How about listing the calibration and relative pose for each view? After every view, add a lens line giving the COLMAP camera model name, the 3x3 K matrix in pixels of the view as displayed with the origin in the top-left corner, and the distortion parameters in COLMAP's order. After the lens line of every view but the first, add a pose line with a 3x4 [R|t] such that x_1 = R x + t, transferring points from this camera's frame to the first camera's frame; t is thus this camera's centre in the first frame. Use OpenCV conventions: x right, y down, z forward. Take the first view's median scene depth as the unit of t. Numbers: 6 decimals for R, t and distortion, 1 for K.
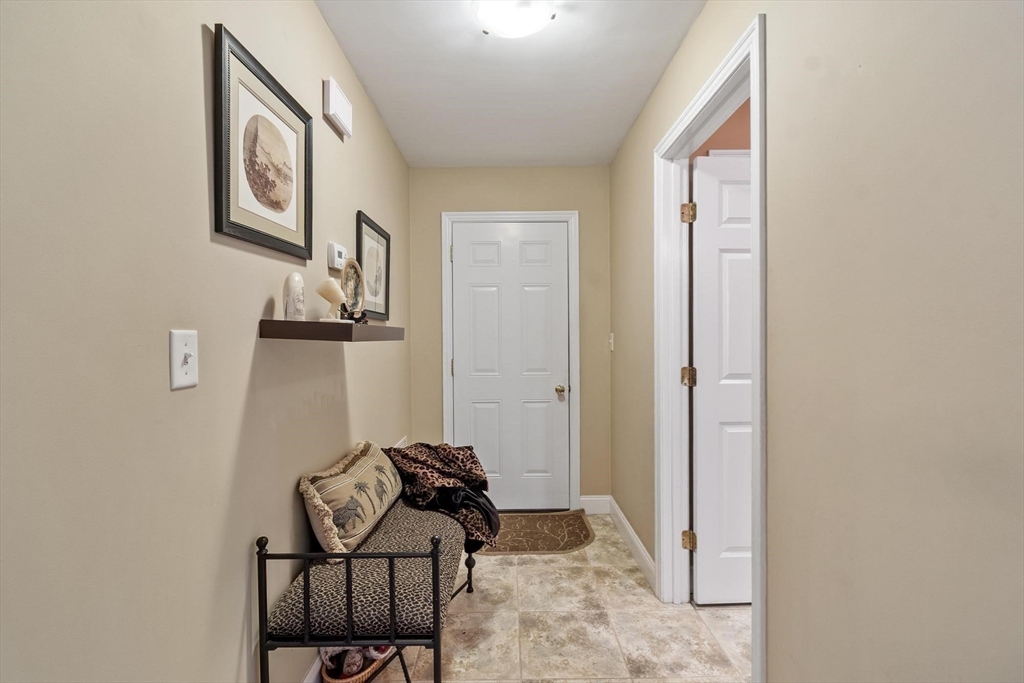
lens RADIAL K [[457.2, 0, 508.5], [0, 457.2, 345.9], [0, 0, 1]] dist [0.001504, -0.000235]
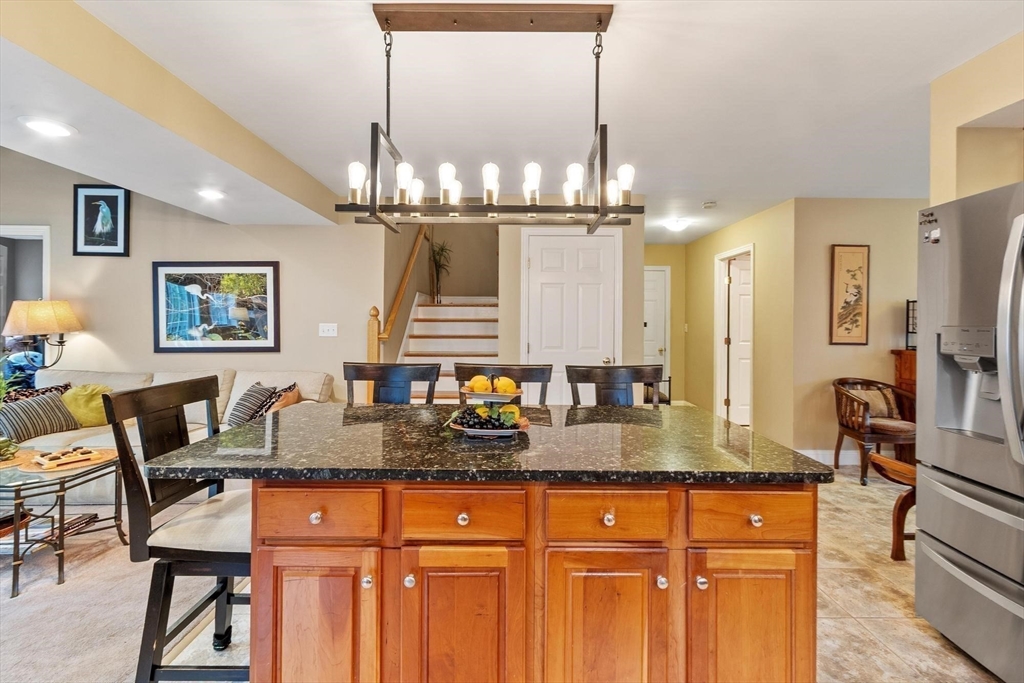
lens RADIAL K [[457.2, 0, 516.2], [0, 457.2, 330.9], [0, 0, 1]] dist [0.001504, -0.000235]
pose [[0.999742, 0.018756, 0.012830, -0.907705], [-0.018774, 0.999823, 0.001259, 0.024704], [-0.012804, -0.001499, 0.999917, -1.726083]]
